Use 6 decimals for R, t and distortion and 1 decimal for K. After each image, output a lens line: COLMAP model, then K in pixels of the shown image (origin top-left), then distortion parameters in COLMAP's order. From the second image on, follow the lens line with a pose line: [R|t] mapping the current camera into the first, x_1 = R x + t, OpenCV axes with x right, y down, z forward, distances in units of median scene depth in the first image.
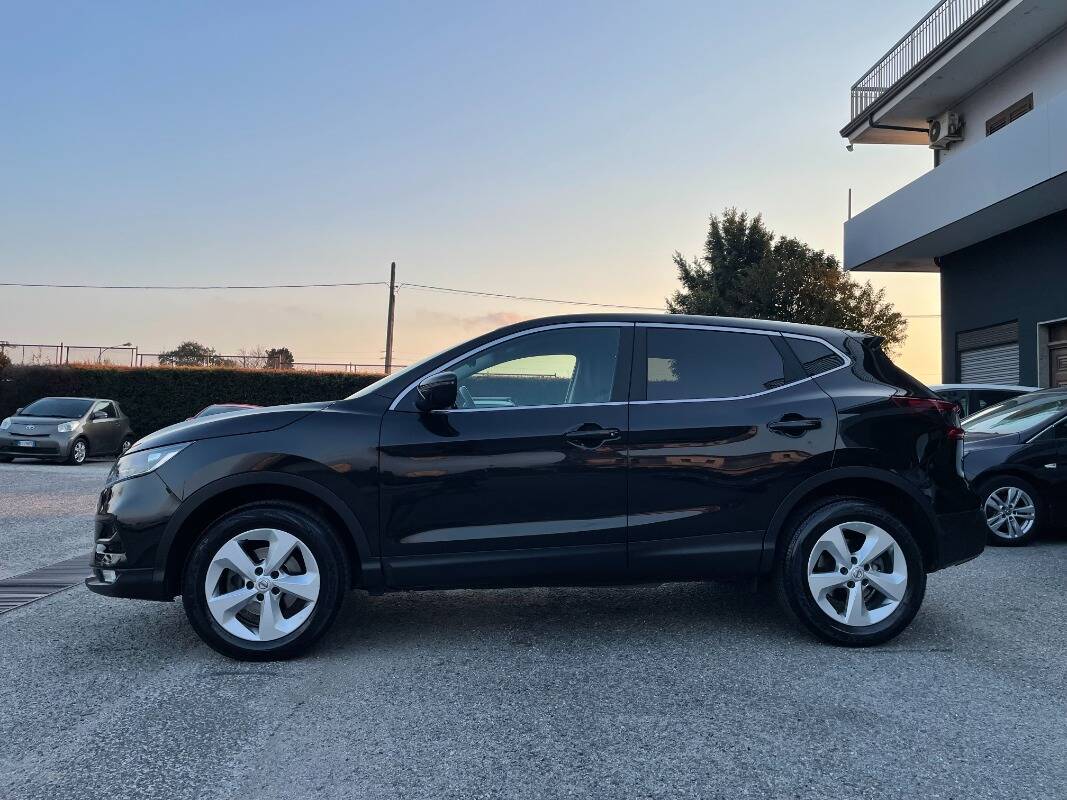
lens RADIAL K [[810.9, 0, 527.2], [0, 810.9, 397.4], [0, 0, 1]] dist [0.084762, -0.111502]
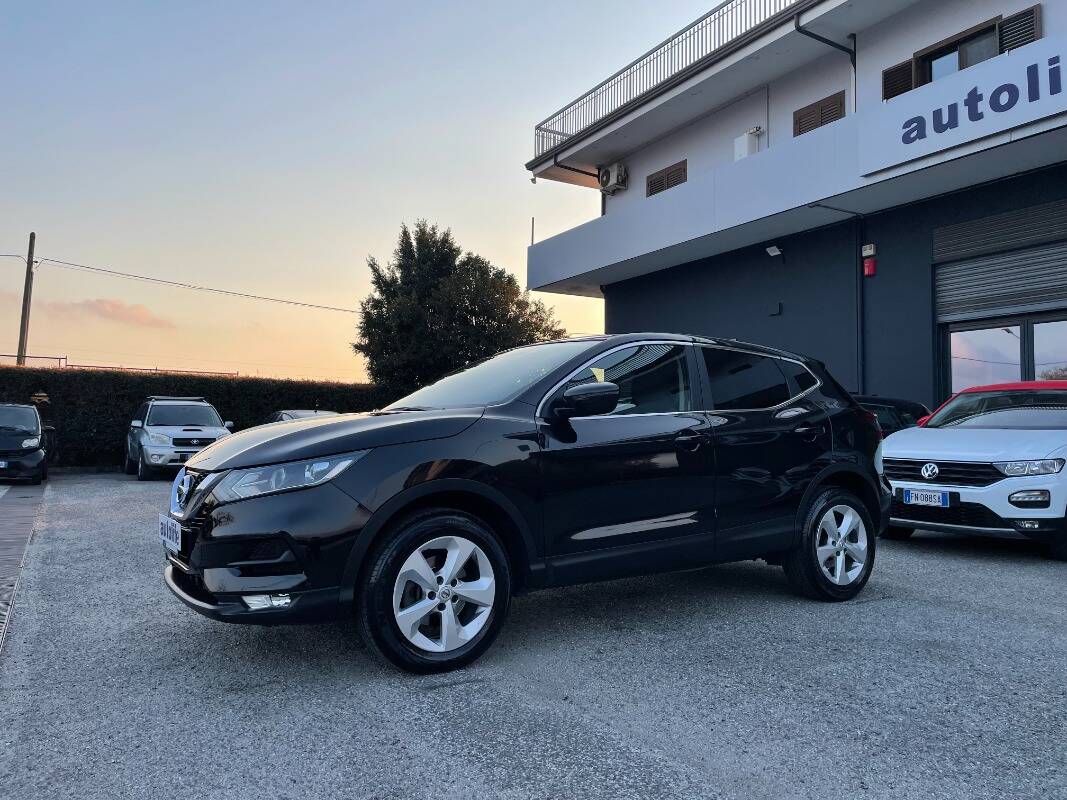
lens RADIAL K [[810.9, 0, 533.3], [0, 810.9, 398.3], [0, 0, 1]] dist [0.084762, -0.111502]
pose [[0.883888, 0.017079, 0.467386, -0.637747], [-0.016525, 0.999849, -0.005284, -0.002683], [-0.467406, -0.003053, 0.884037, 0.079252]]
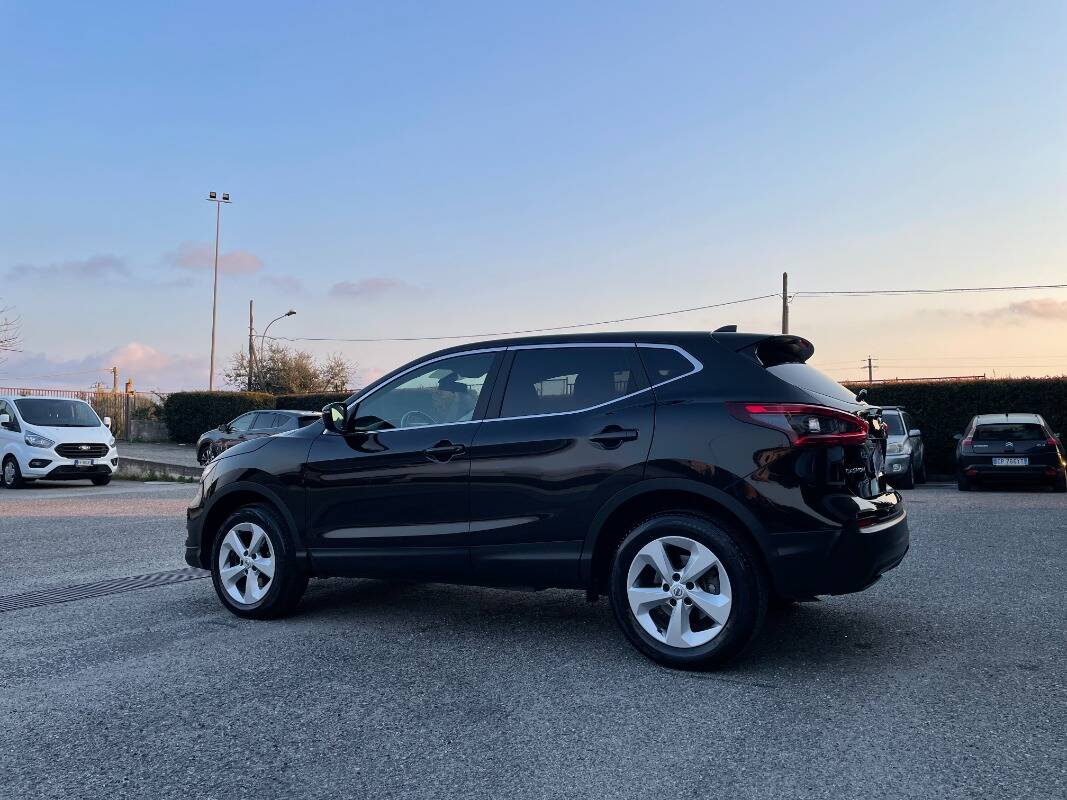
lens RADIAL K [[810.9, 0, 524.4], [0, 810.9, 396.5], [0, 0, 1]] dist [0.084762, -0.111502]
pose [[0.817170, -0.056095, -0.573661, 0.806245], [0.044192, 0.998421, -0.034680, 0.014409], [0.574700, 0.002988, 0.818359, 0.123616]]
